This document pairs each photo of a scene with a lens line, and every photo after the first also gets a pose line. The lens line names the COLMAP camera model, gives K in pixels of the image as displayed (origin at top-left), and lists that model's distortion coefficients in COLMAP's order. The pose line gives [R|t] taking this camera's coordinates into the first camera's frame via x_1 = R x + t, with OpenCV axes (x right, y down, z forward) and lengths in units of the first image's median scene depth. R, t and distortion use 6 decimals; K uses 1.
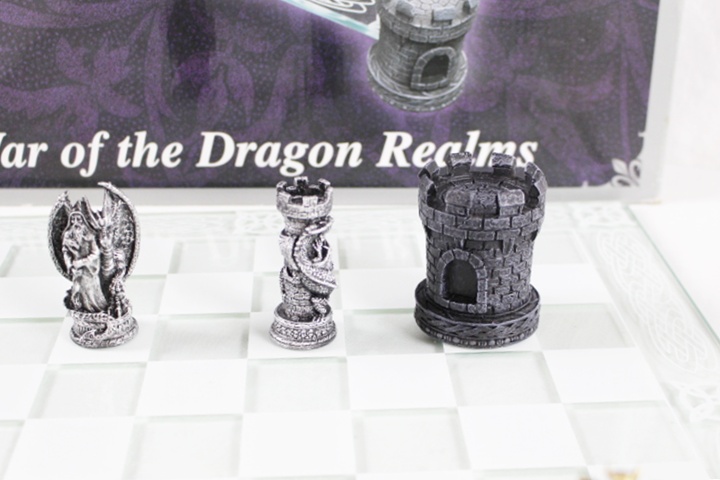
lens RADIAL K [[1147.6, 0, 360.0], [0, 1147.6, 240.0], [0, 0, 1]] dist [-0.055373, -0.108378]
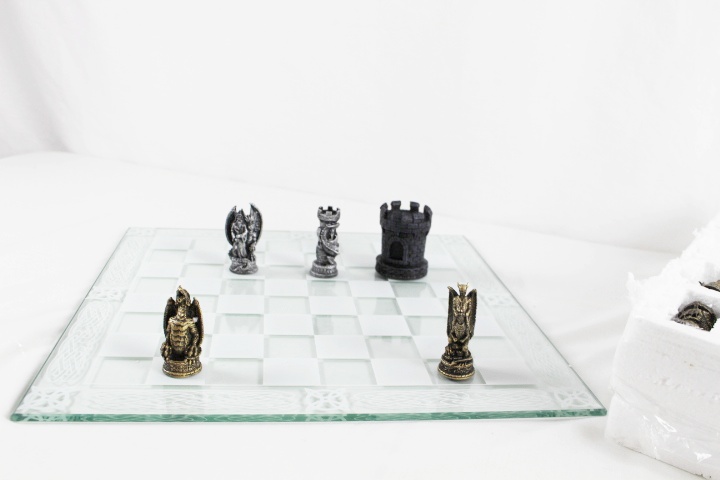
lens RADIAL K [[721.2, 0, 360.0], [0, 721.2, 240.0], [0, 0, 1]] dist [-0.100706, 0.004136]
pose [[0.995582, 0.041155, 0.084392, -0.112187], [-0.031867, 0.993575, -0.108599, 0.171538], [-0.088319, 0.105430, 0.990497, -0.474945]]
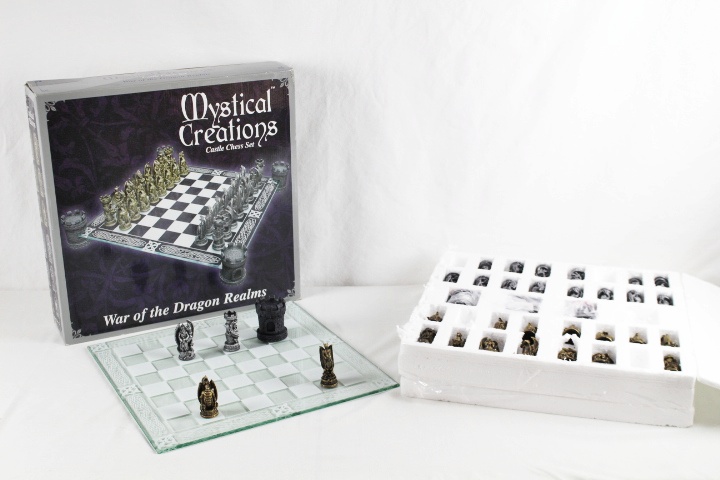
lens RADIAL K [[991.2, 0, 360.0], [0, 991.2, 240.0], [0, 0, 1]] dist [-0.038908, -0.008019]
pose [[0.900573, -0.155207, 0.406052, -1.006666], [0.192956, 0.979750, -0.053459, -0.017498], [-0.389532, 0.126494, 0.912285, -2.405599]]
